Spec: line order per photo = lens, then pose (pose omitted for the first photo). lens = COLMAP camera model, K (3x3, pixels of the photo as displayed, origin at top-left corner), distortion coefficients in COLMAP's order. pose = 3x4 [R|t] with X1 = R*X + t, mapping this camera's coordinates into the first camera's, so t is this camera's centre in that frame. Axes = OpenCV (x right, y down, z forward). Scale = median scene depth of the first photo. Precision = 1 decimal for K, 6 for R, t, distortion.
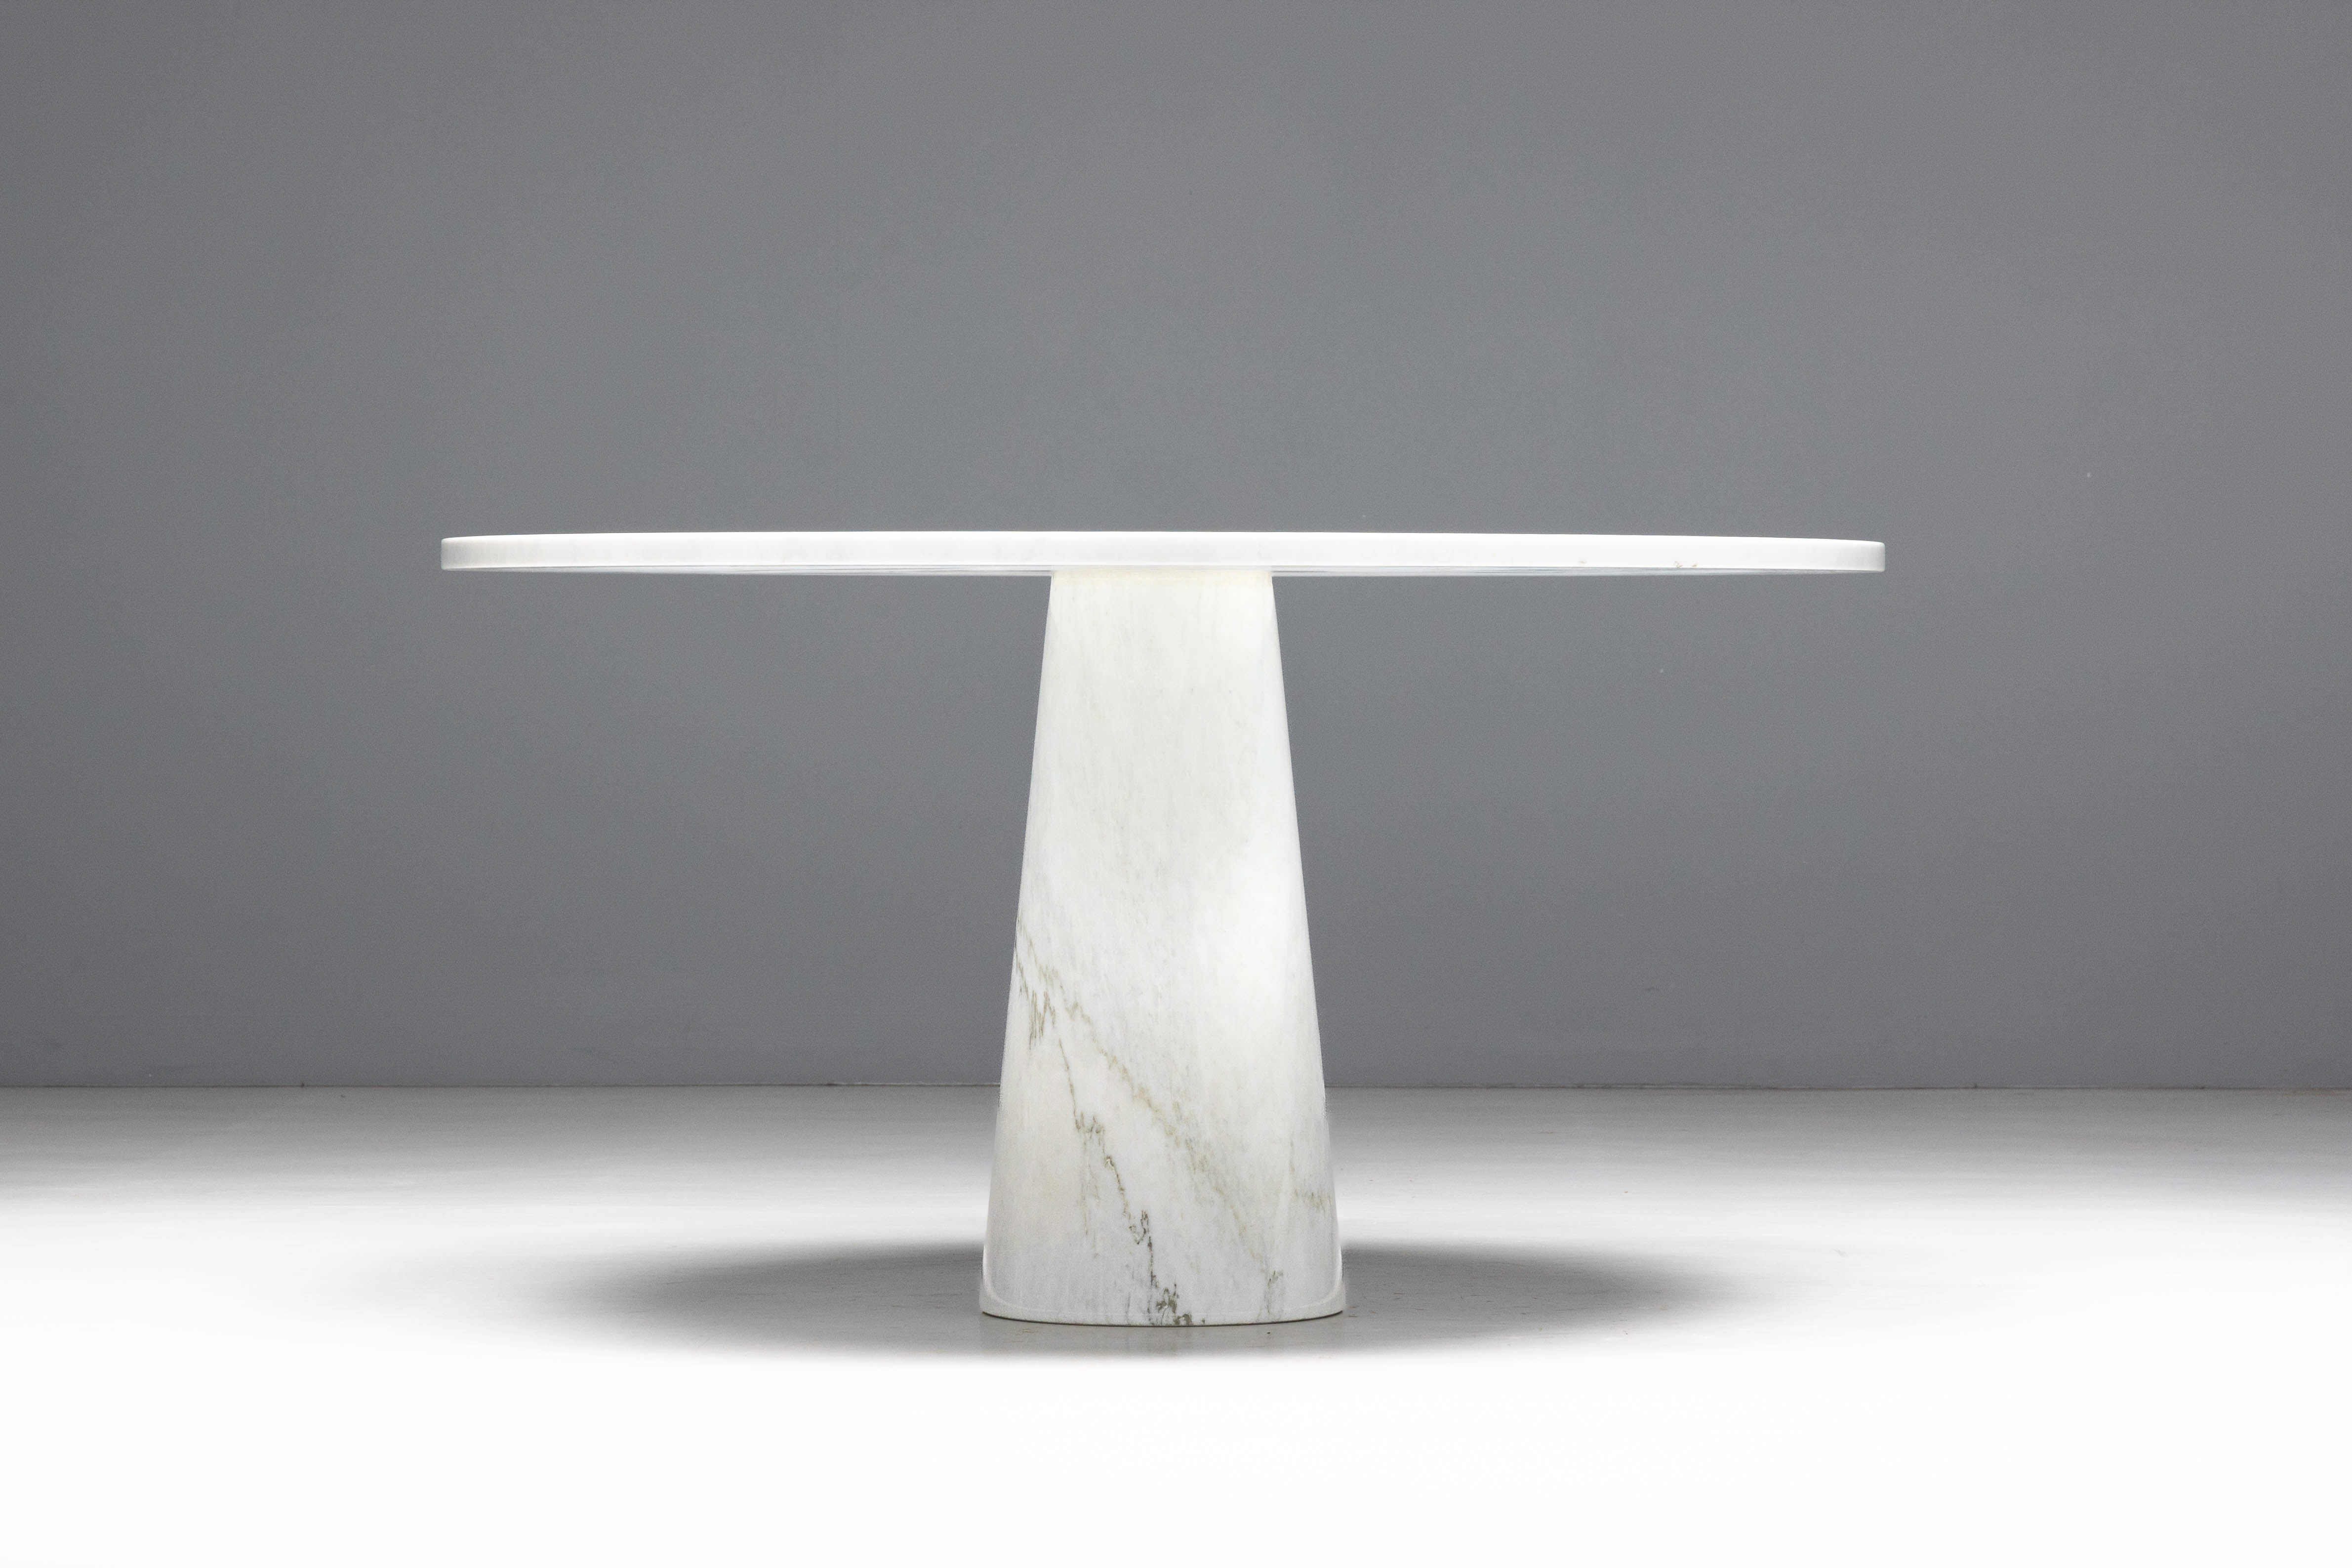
lens RADIAL K [[6687.8, 0, 1176.0], [0, 6687.8, 784.0], [0, 0, 1]] dist [0.002538, -0.032688]
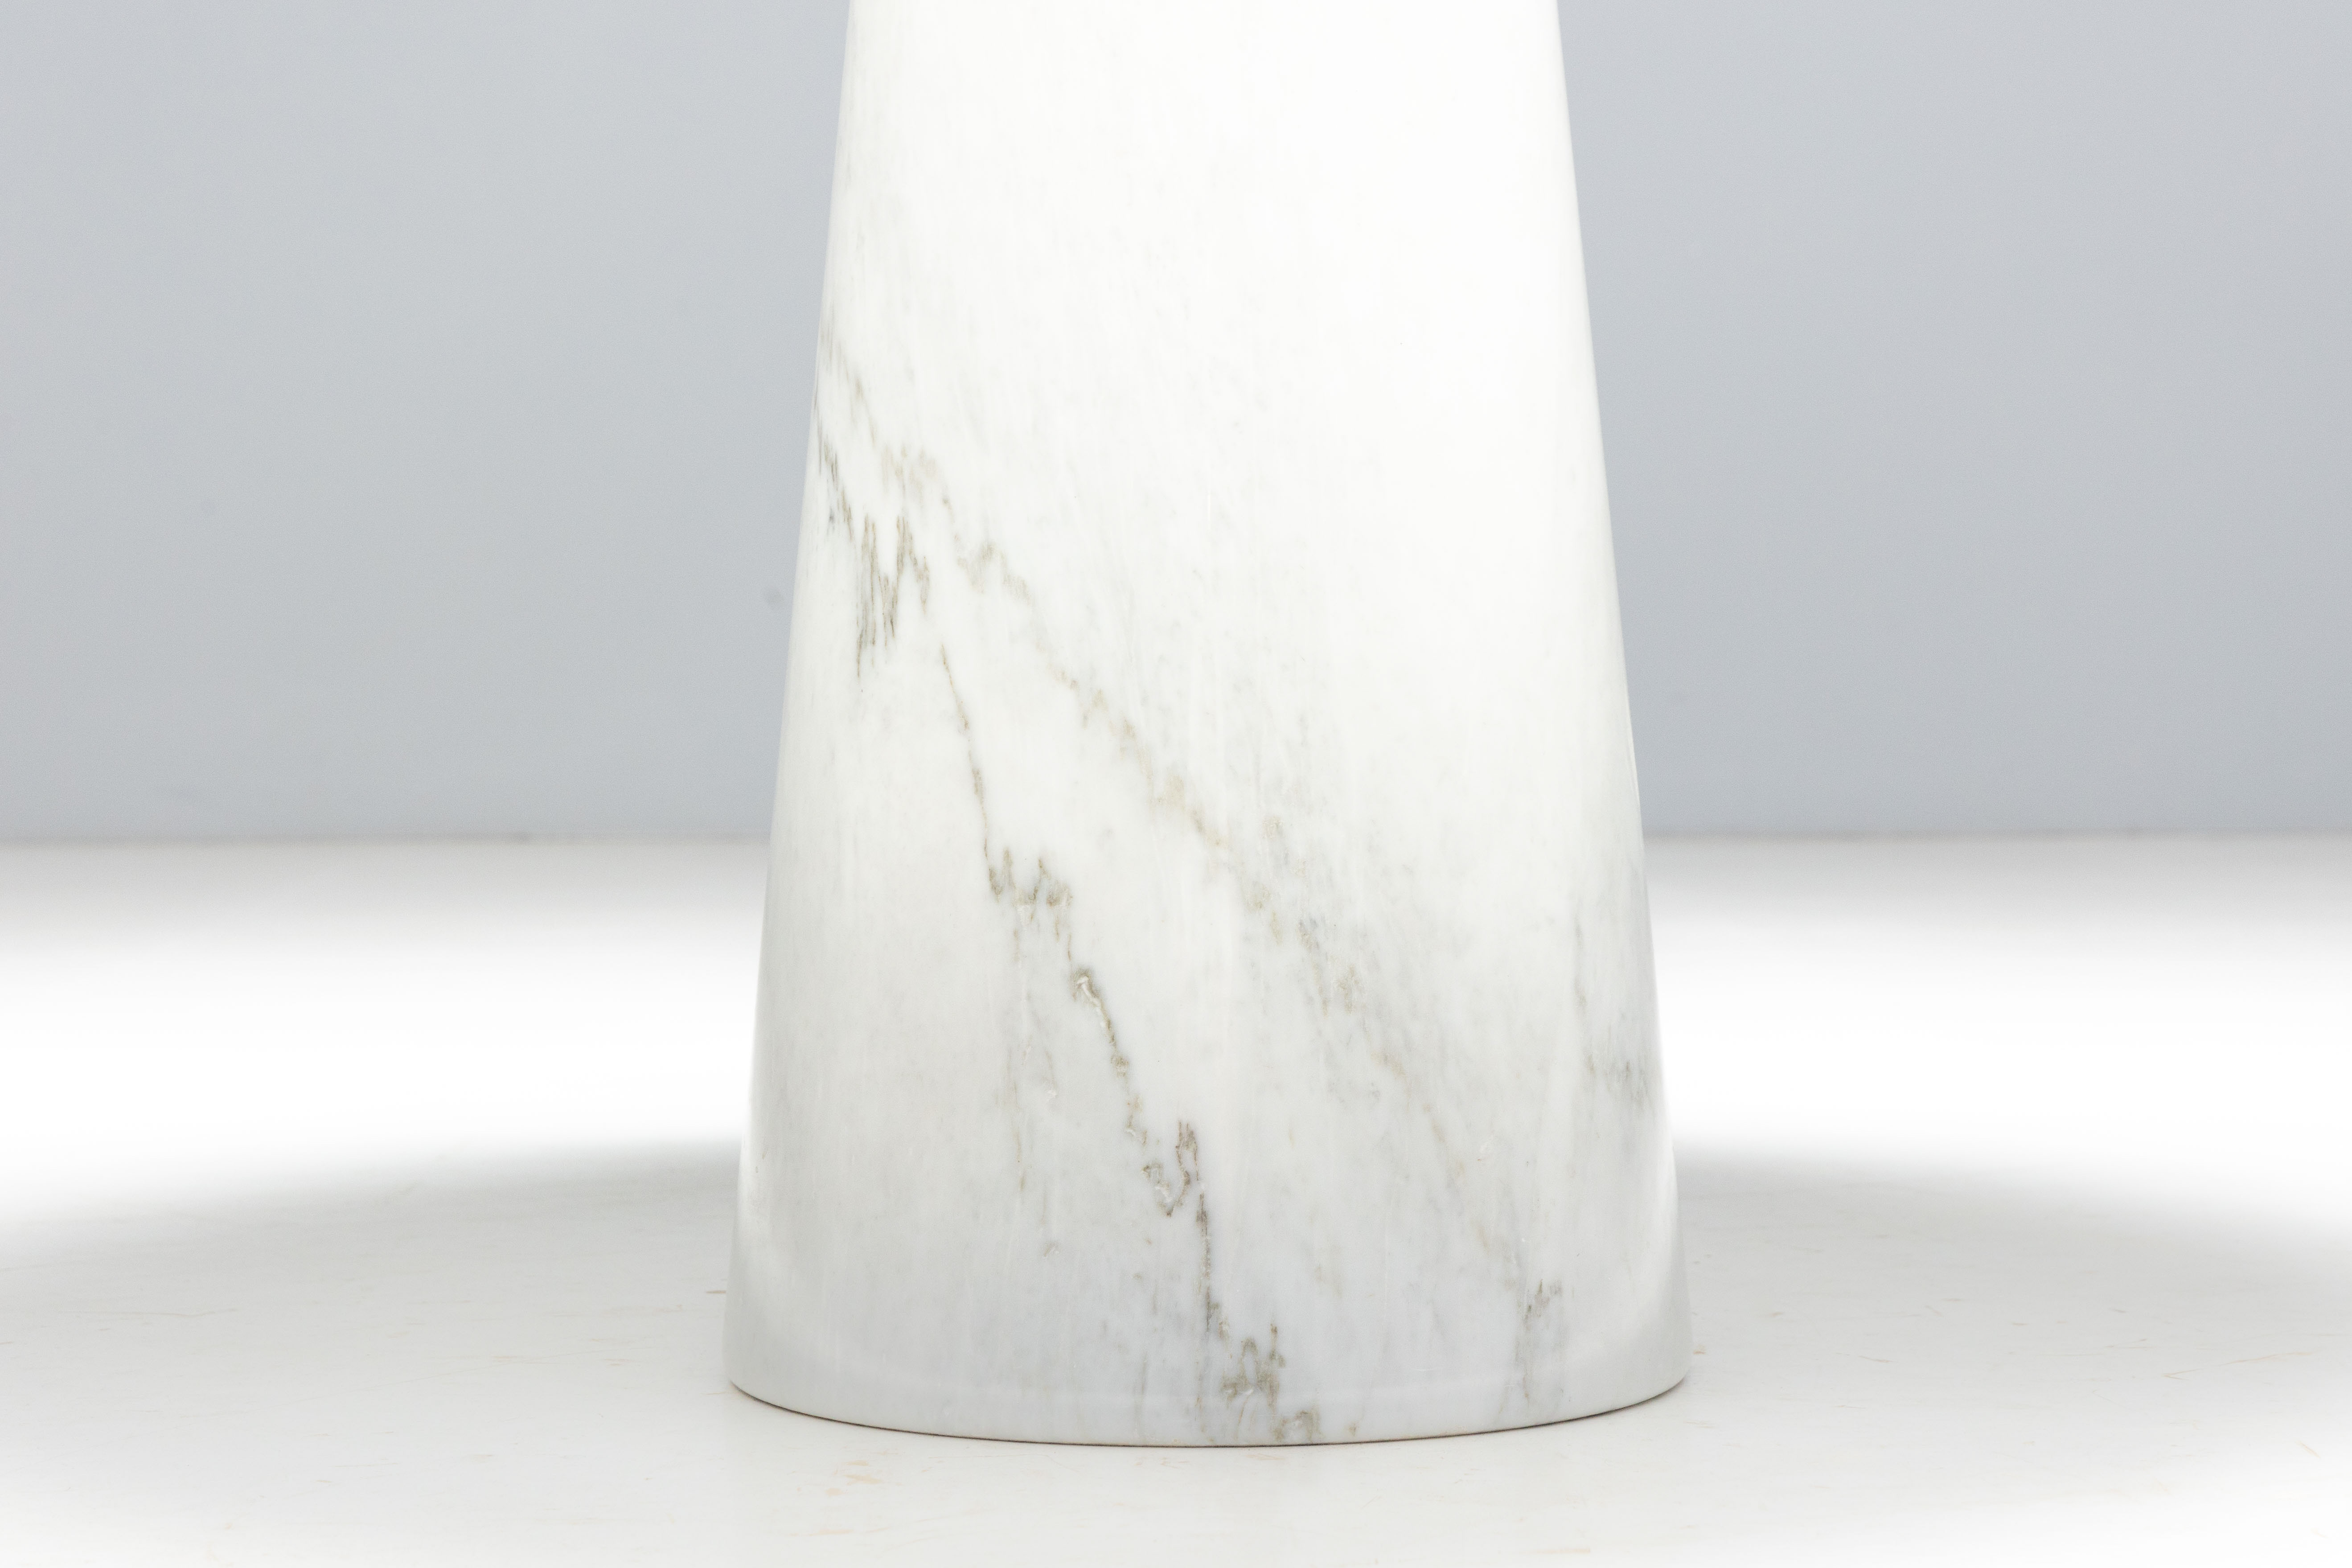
lens RADIAL K [[5441.6, 0, 1176.0], [0, 5441.6, 784.0], [0, 0, 1]] dist [0.009256, 0.029196]
pose [[0.998700, -0.004369, 0.050782, -0.019824], [0.002817, 0.999528, 0.030600, 0.036817], [-0.050892, -0.030417, 0.998241, 0.709398]]
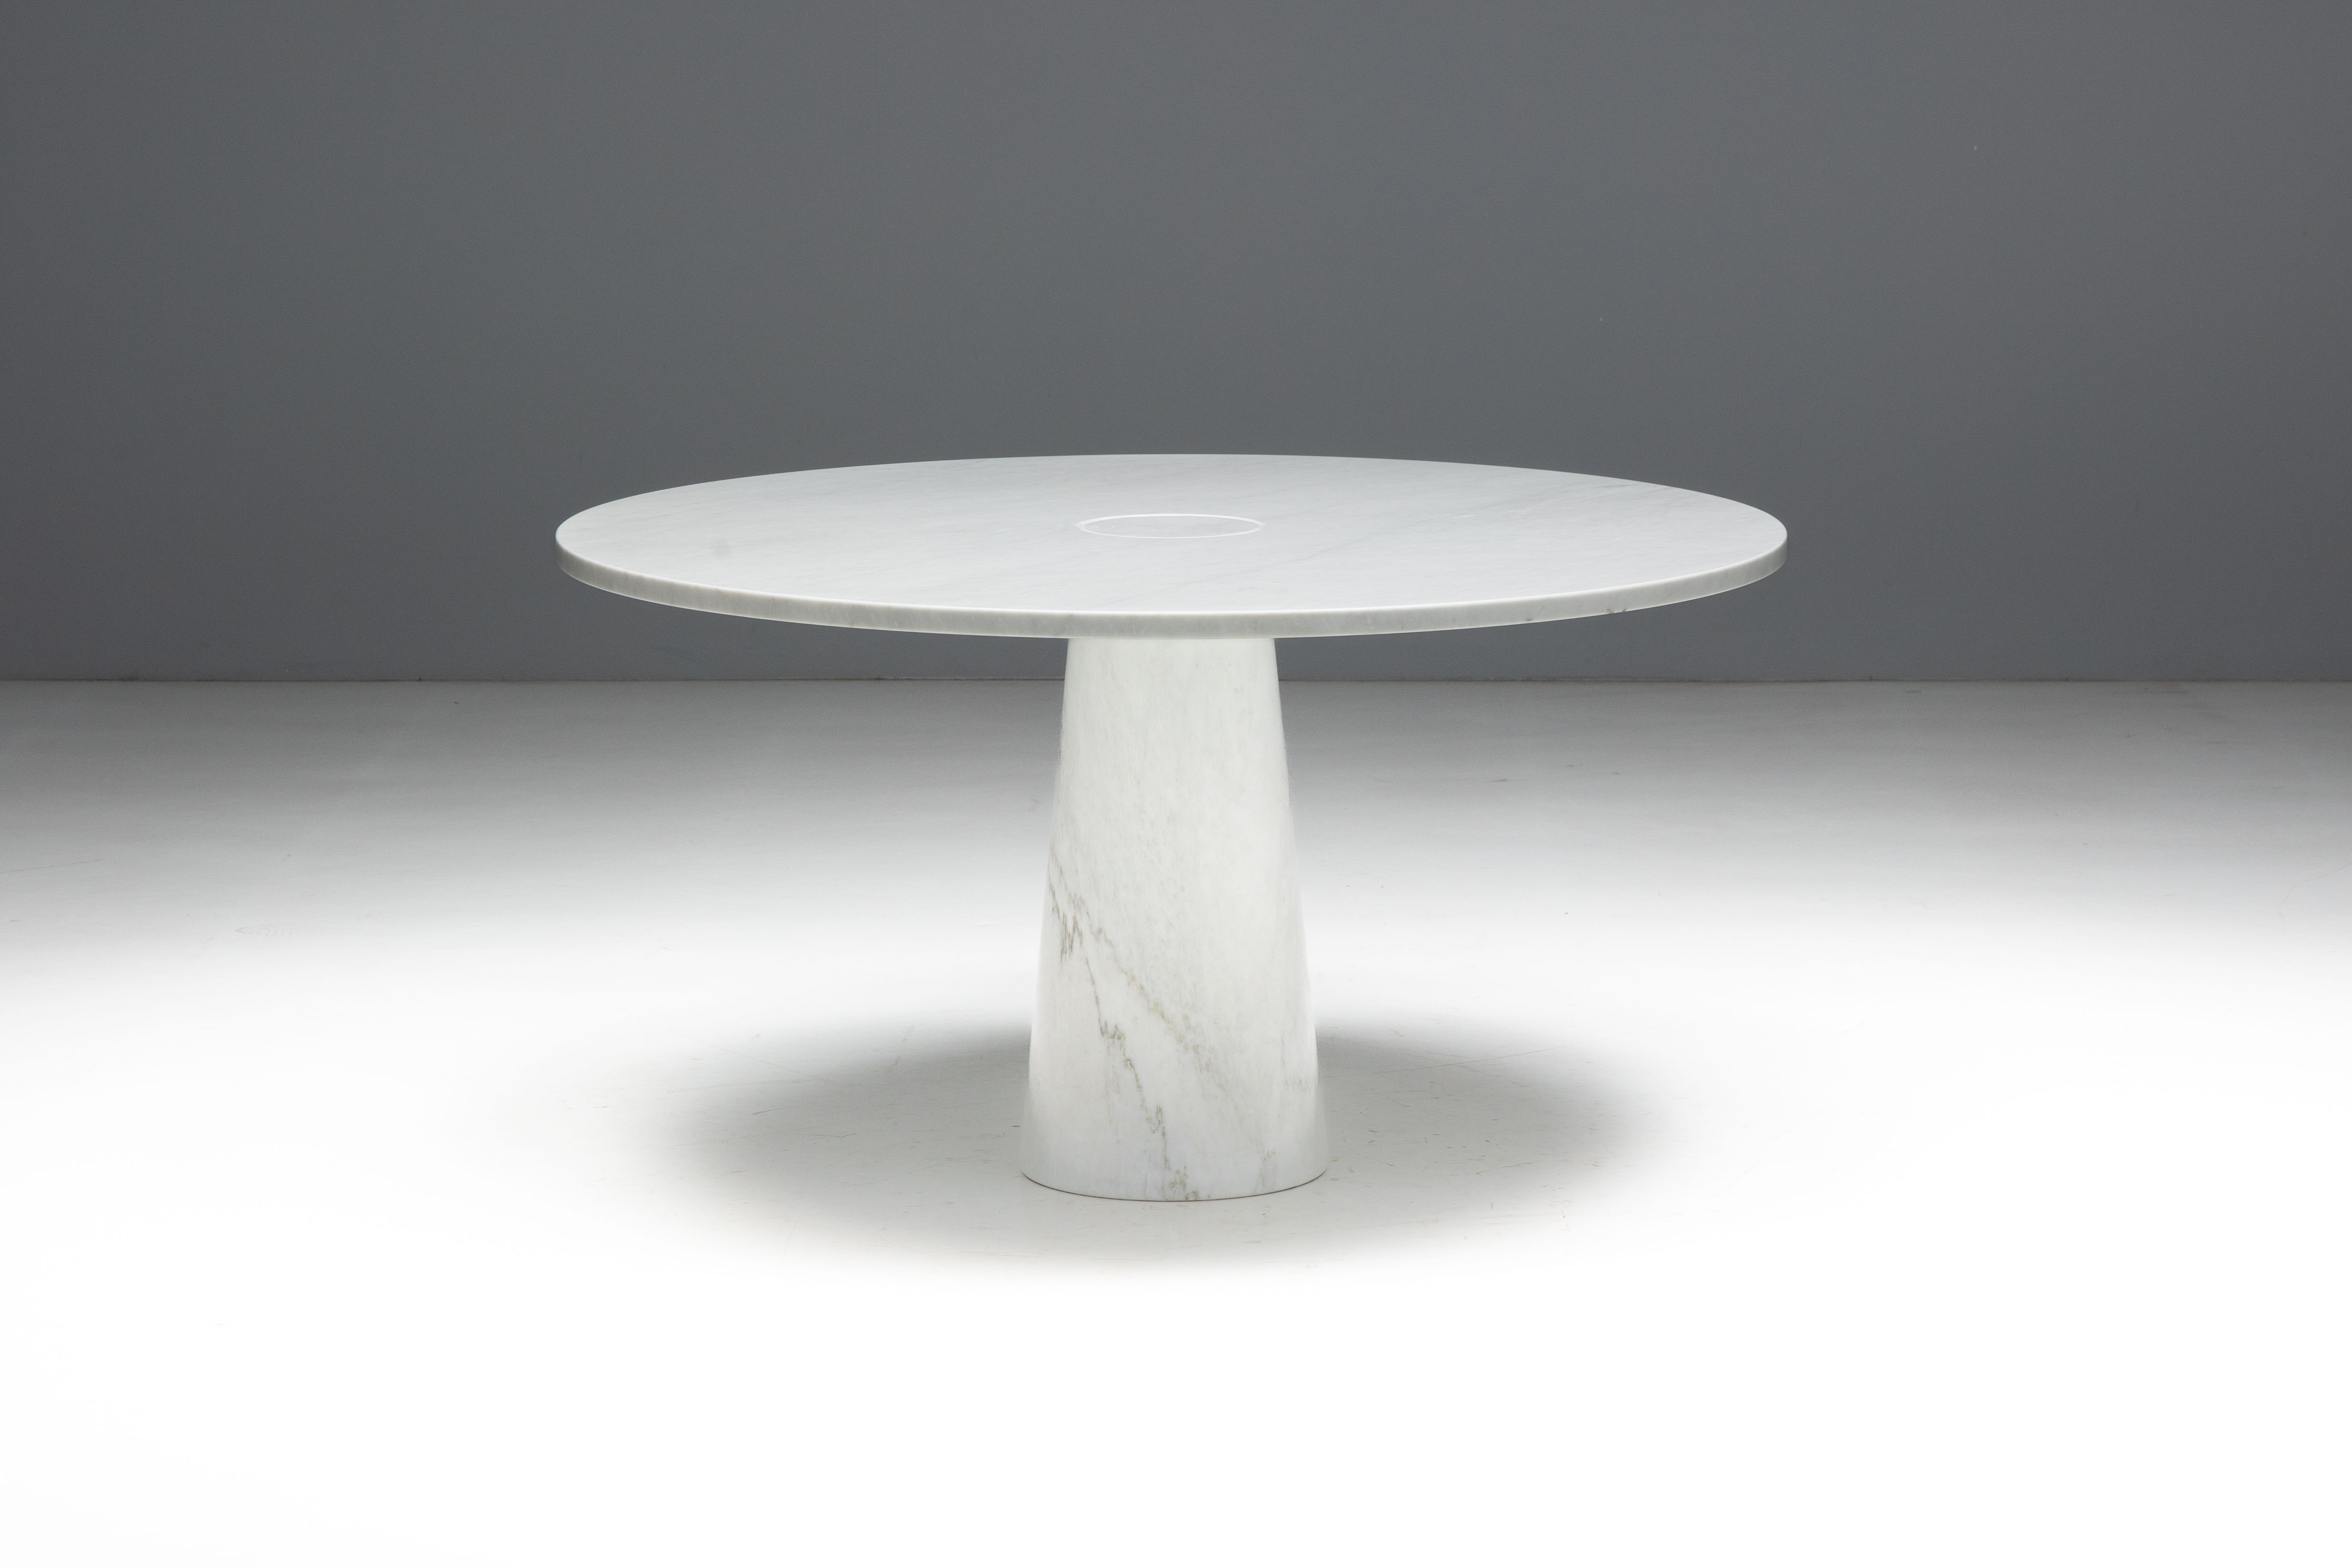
lens RADIAL K [[6026.6, 0, 1176.0], [0, 6026.6, 784.0], [0, 0, 1]] dist [0.010693, -0.029917]
pose [[0.999990, -0.004241, 0.001099, -0.002607], [0.004034, 0.989246, 0.146209, -0.148929], [-0.001708, -0.146203, 0.989253, -0.051417]]
